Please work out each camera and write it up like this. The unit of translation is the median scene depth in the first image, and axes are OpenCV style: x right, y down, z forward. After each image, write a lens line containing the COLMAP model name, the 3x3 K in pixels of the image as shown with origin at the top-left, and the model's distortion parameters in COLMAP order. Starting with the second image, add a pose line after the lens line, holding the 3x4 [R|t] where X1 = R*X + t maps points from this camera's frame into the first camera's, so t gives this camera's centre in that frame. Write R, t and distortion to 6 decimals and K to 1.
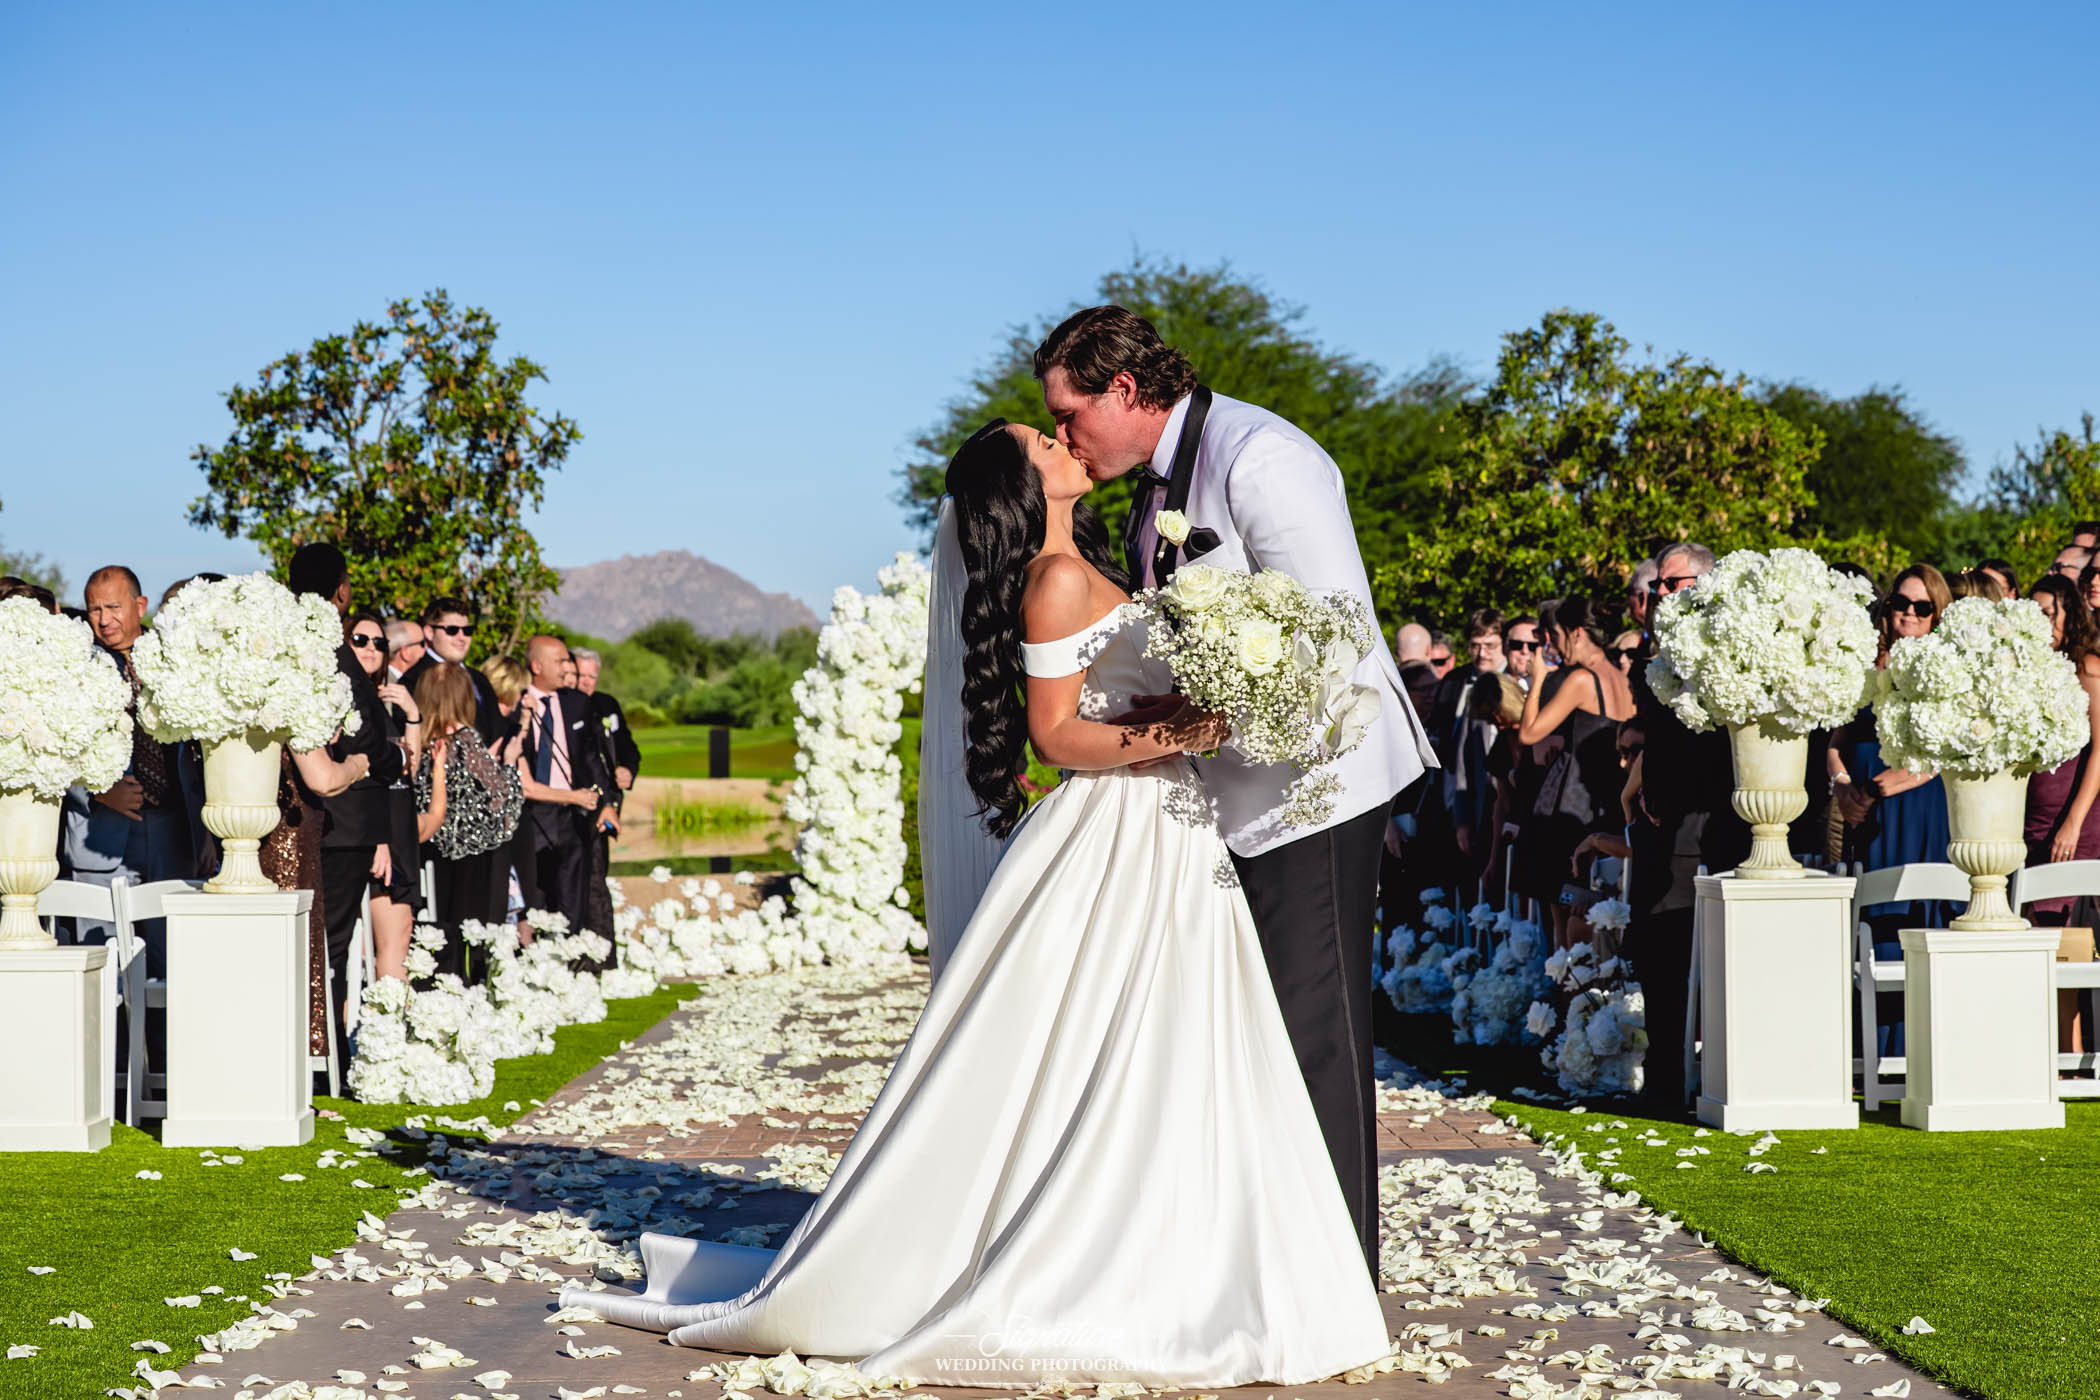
lens RADIAL K [[3818.9, 0, 1047.5], [0, 3818.9, 695.4], [0, 0, 1]] dist [-0.179234, 0.000000]
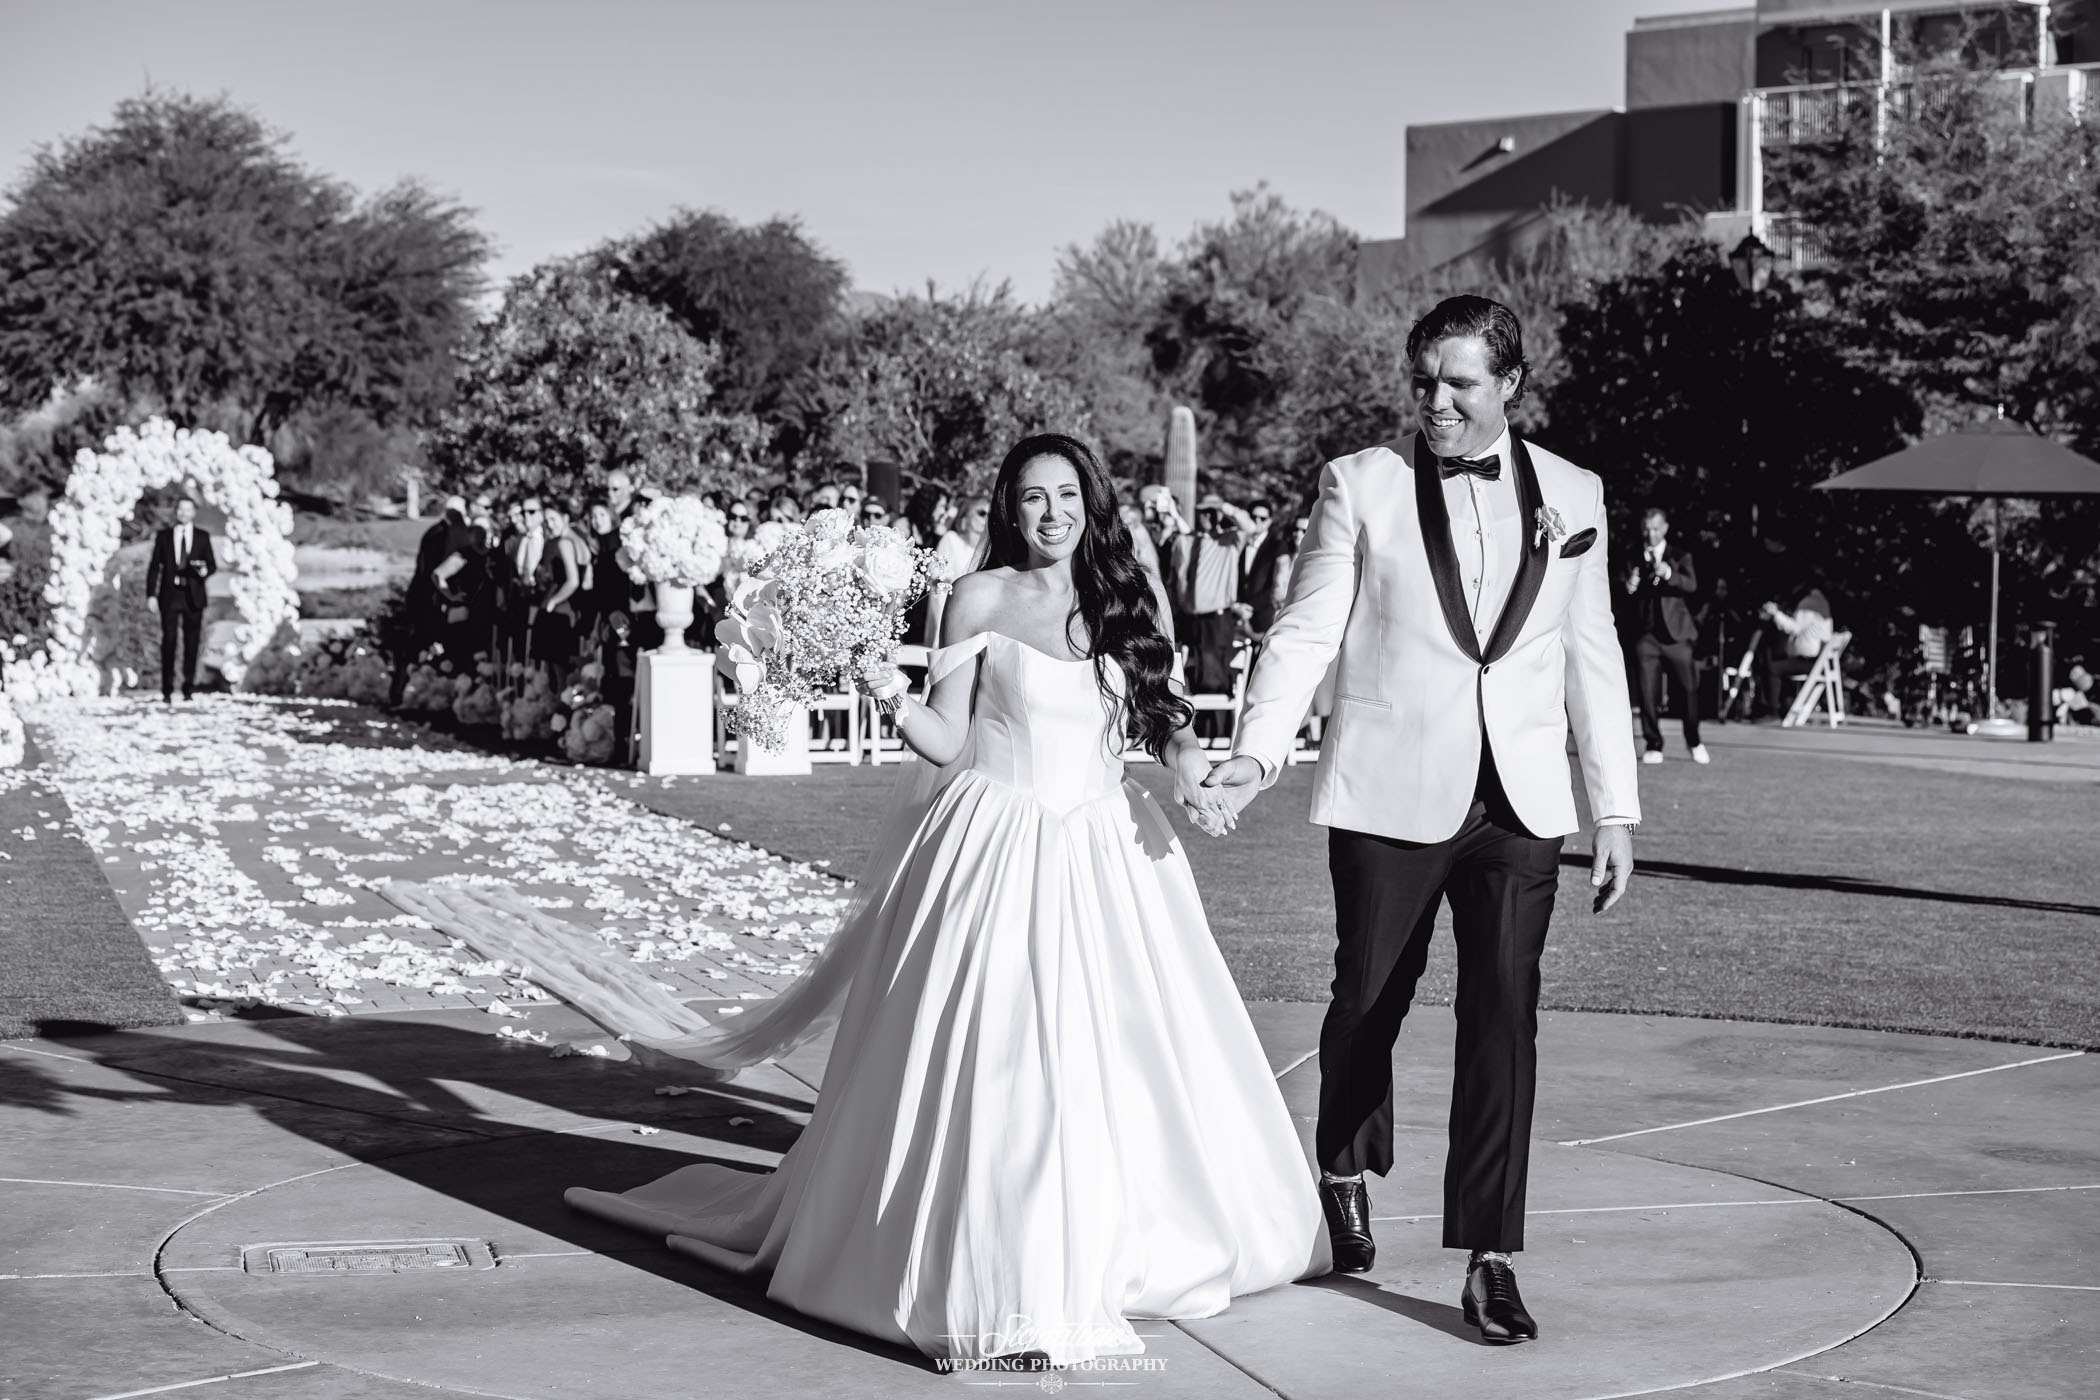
lens RADIAL K [[3818.9, 0, 1052.1], [0, 3818.9, 697.2], [0, 0, 1]] dist [-0.179234, 0.000000]
pose [[0.959775, 0.002593, 0.280758, -0.095399], [-0.021970, 0.997585, 0.065891, -0.034216], [-0.279909, -0.069409, 0.957514, -0.513652]]
